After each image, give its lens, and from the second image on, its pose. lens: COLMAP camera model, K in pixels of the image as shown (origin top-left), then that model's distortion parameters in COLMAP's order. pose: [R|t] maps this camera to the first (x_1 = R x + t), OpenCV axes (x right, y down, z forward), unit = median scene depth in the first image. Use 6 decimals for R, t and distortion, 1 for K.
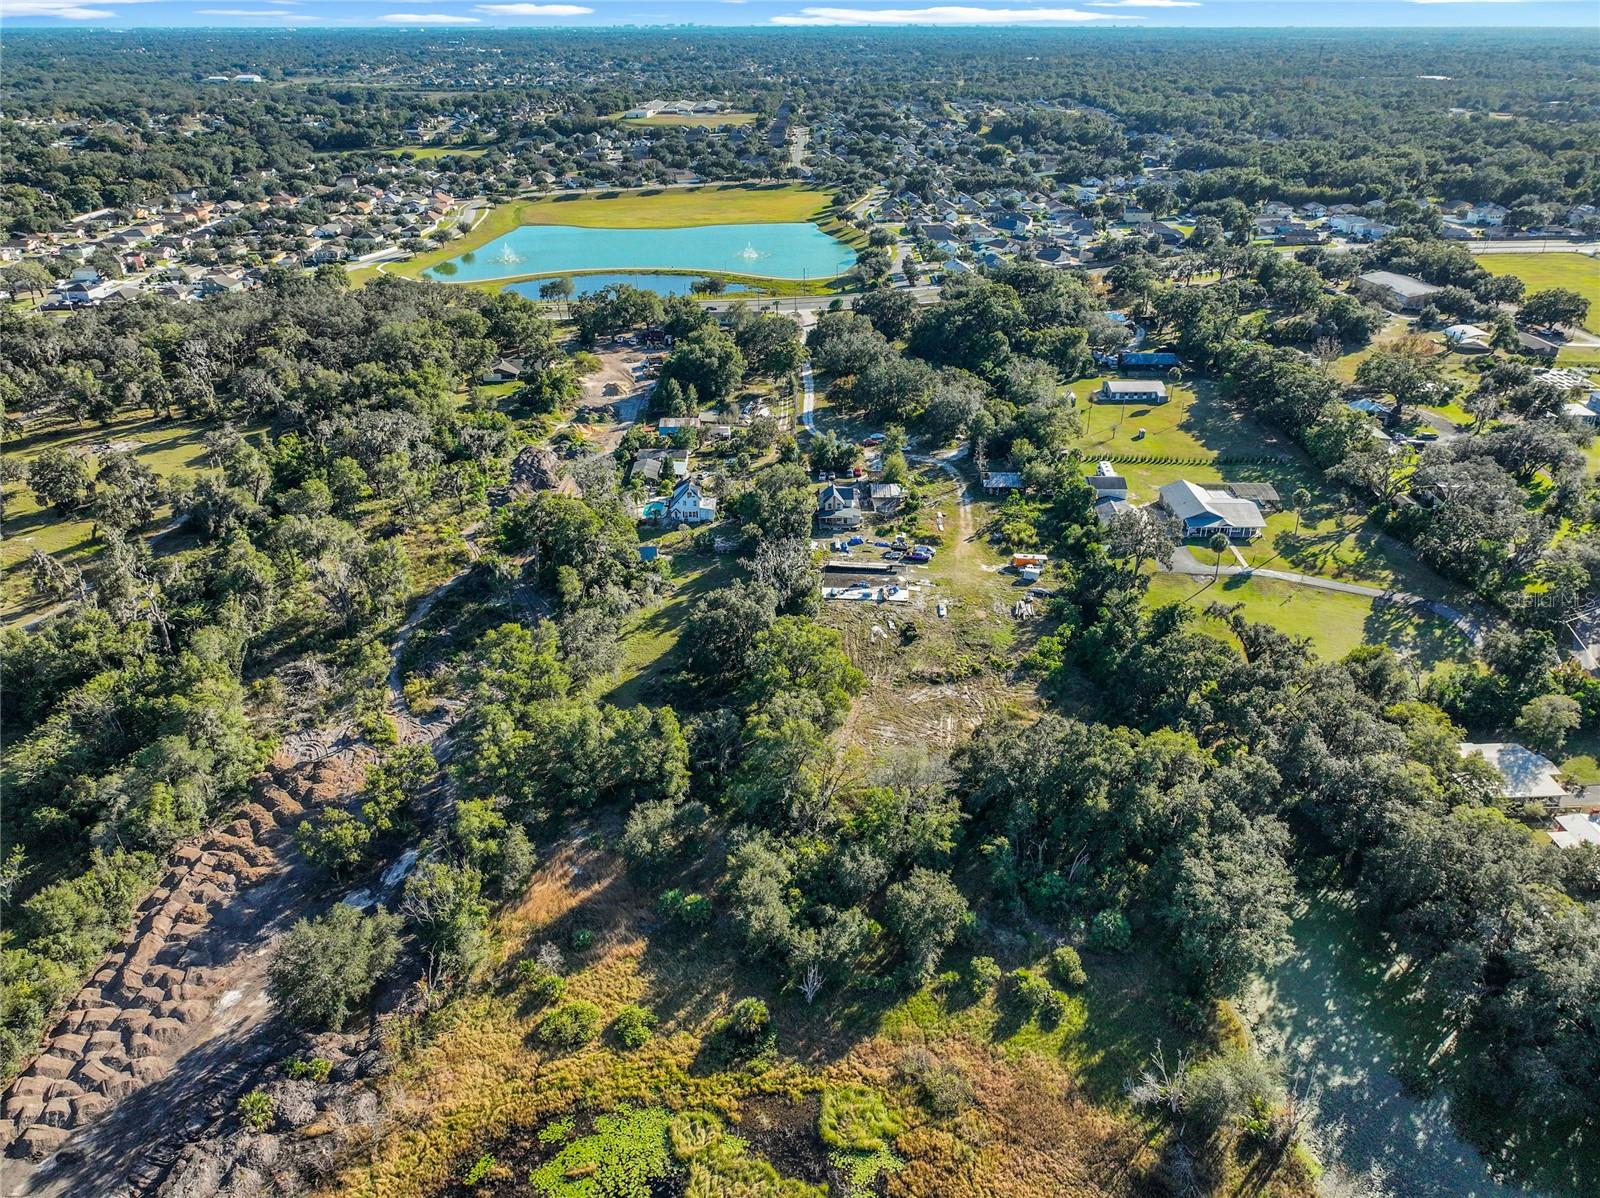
lens RADIAL K [[1137.1, 0, 794.8], [0, 1137.1, 604.5], [0, 0, 1]] dist [-0.004355, 0.008131]
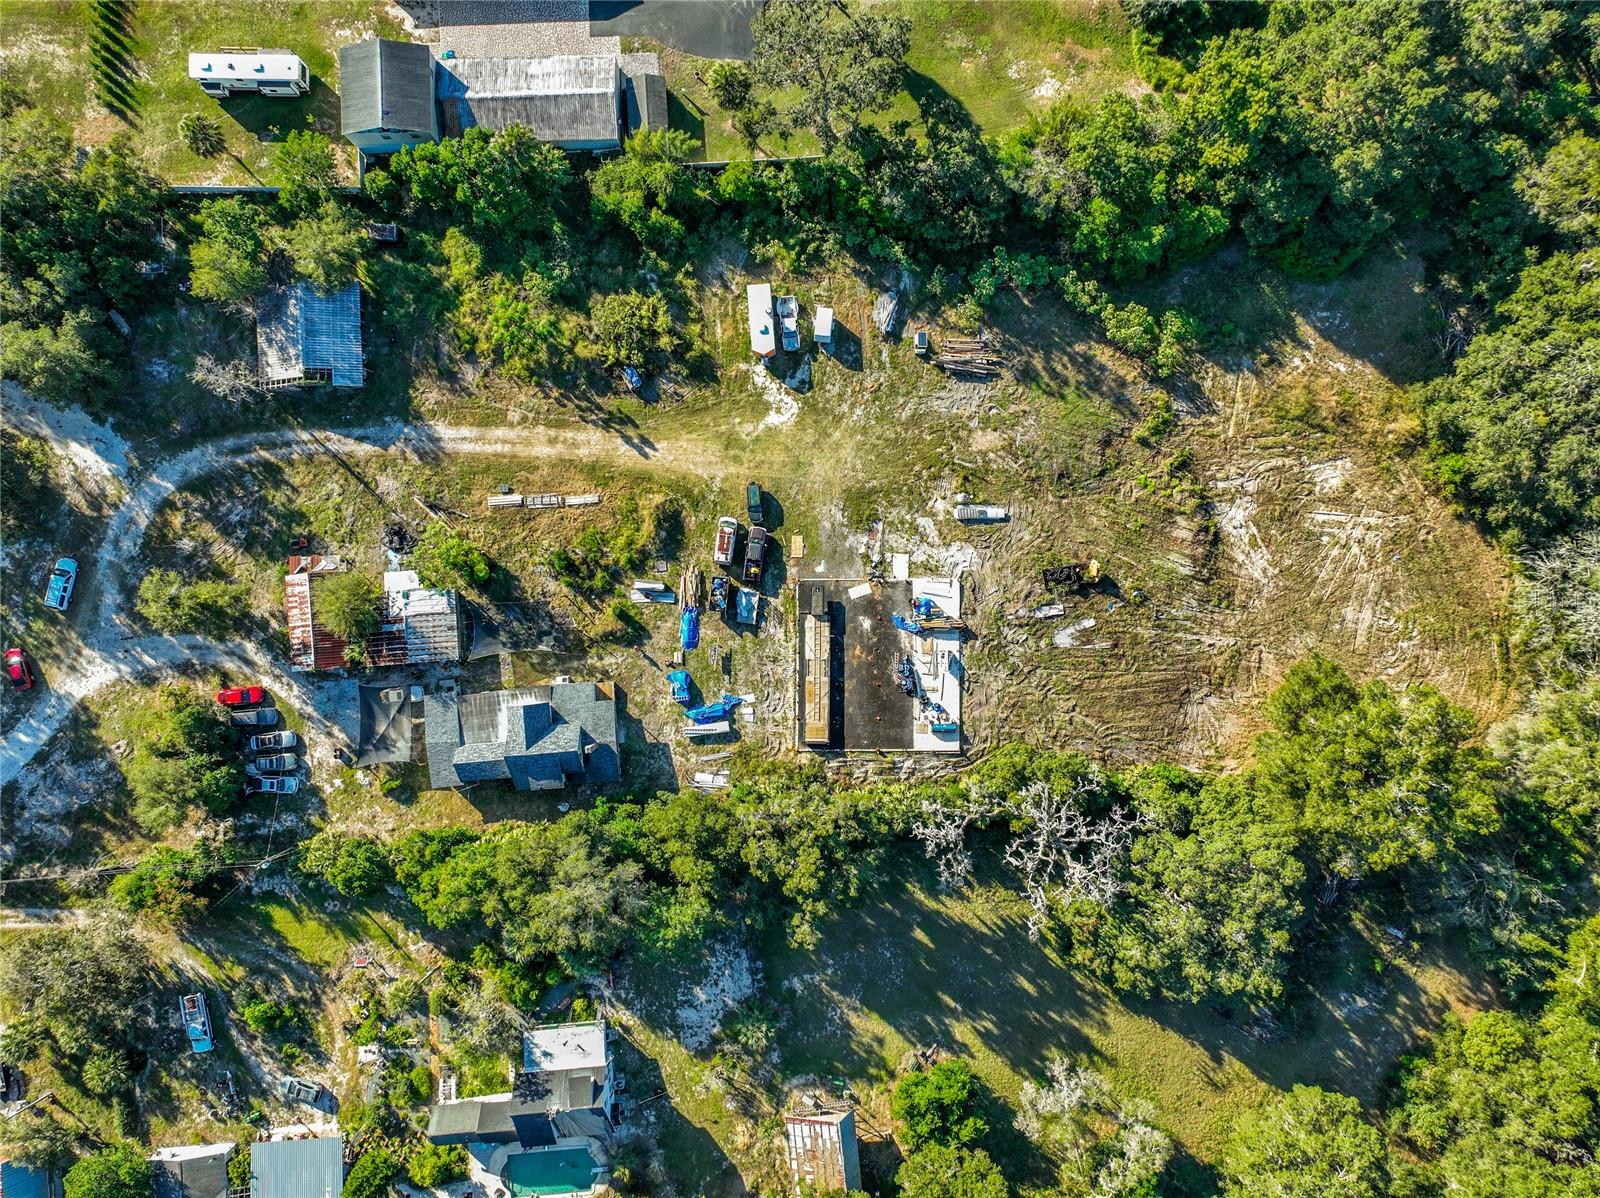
lens RADIAL K [[1137.1, 0, 837.9], [0, 1137.1, 615.8], [0, 0, 1]] dist [-0.004355, 0.008131]
pose [[-0.075570, -0.996794, 0.026288, 0.062552], [0.452329, -0.010774, 0.891786, -0.406497], [-0.888644, 0.079283, 0.451693, 0.693193]]
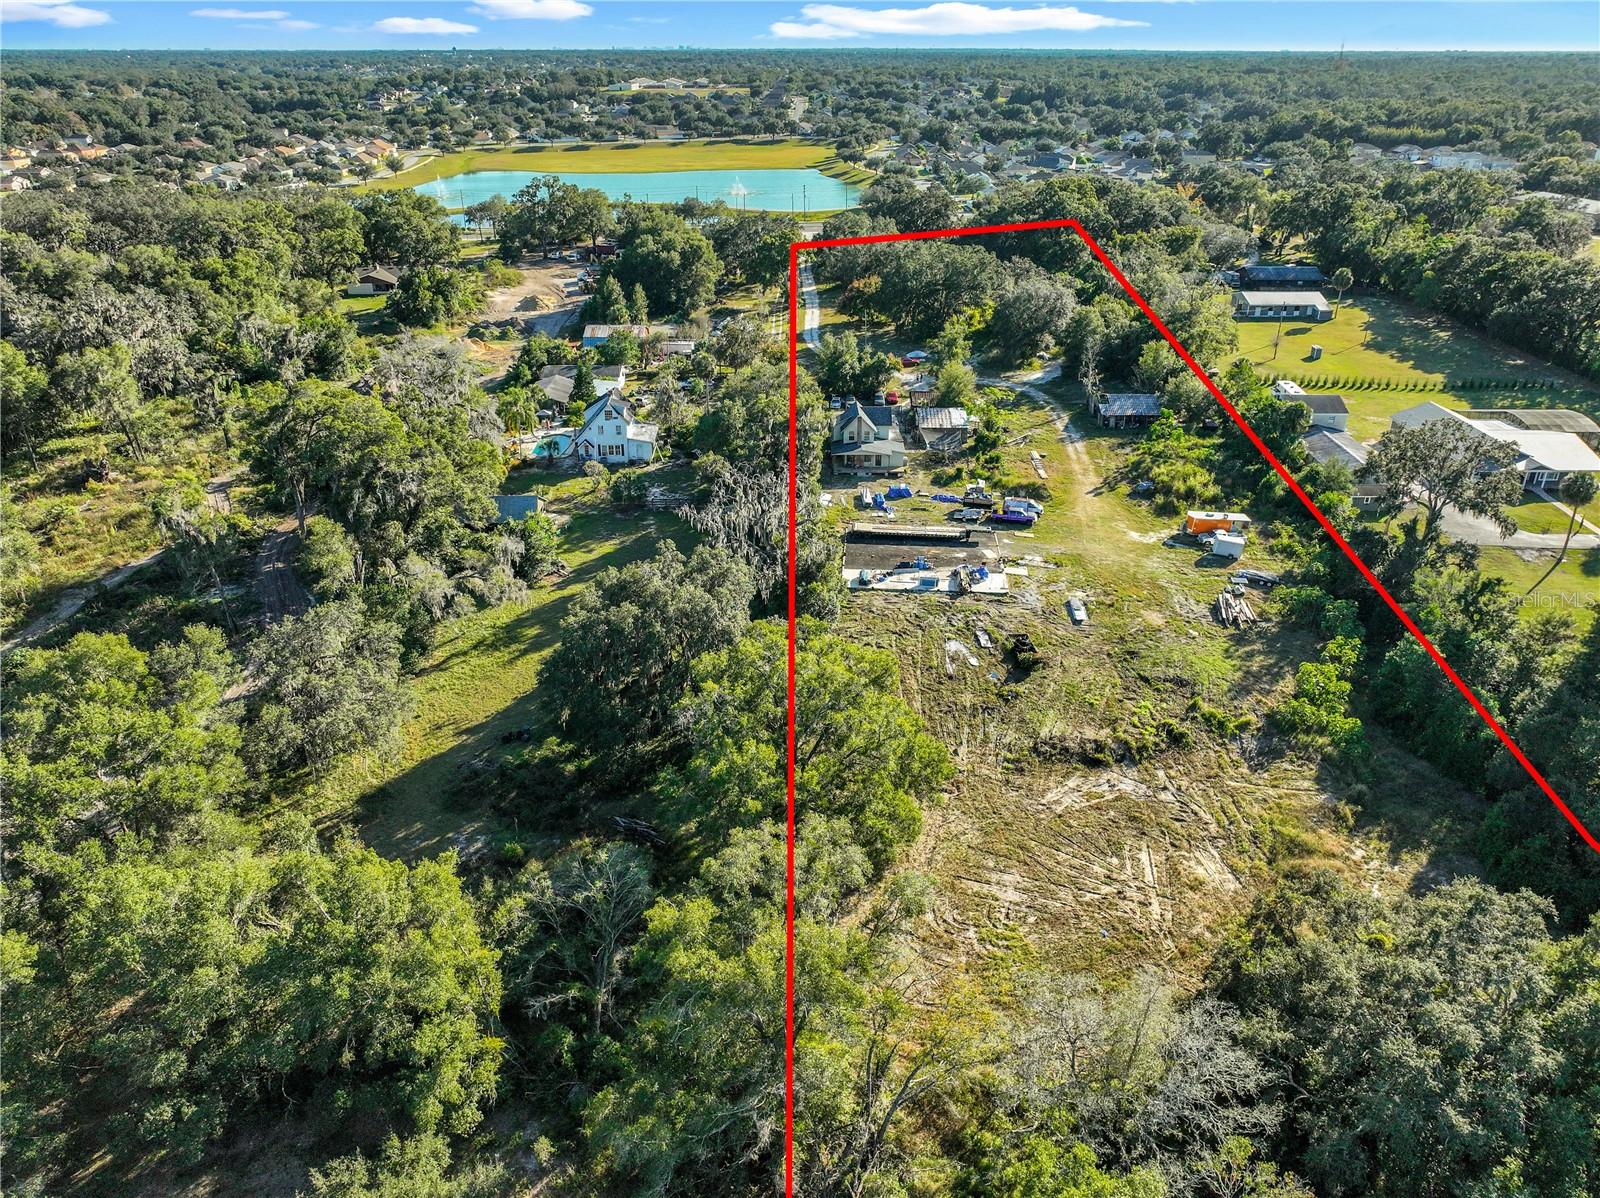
lens RADIAL K [[1137.1, 0, 798.2], [0, 1137.1, 599.5], [0, 0, 1]] dist [-0.004355, 0.008131]
pose [[0.999989, 0.000280, 0.004781, 0.000856], [-0.000176, 0.999762, -0.021819, 0.009334], [-0.004786, 0.021818, 0.999750, 0.407651]]
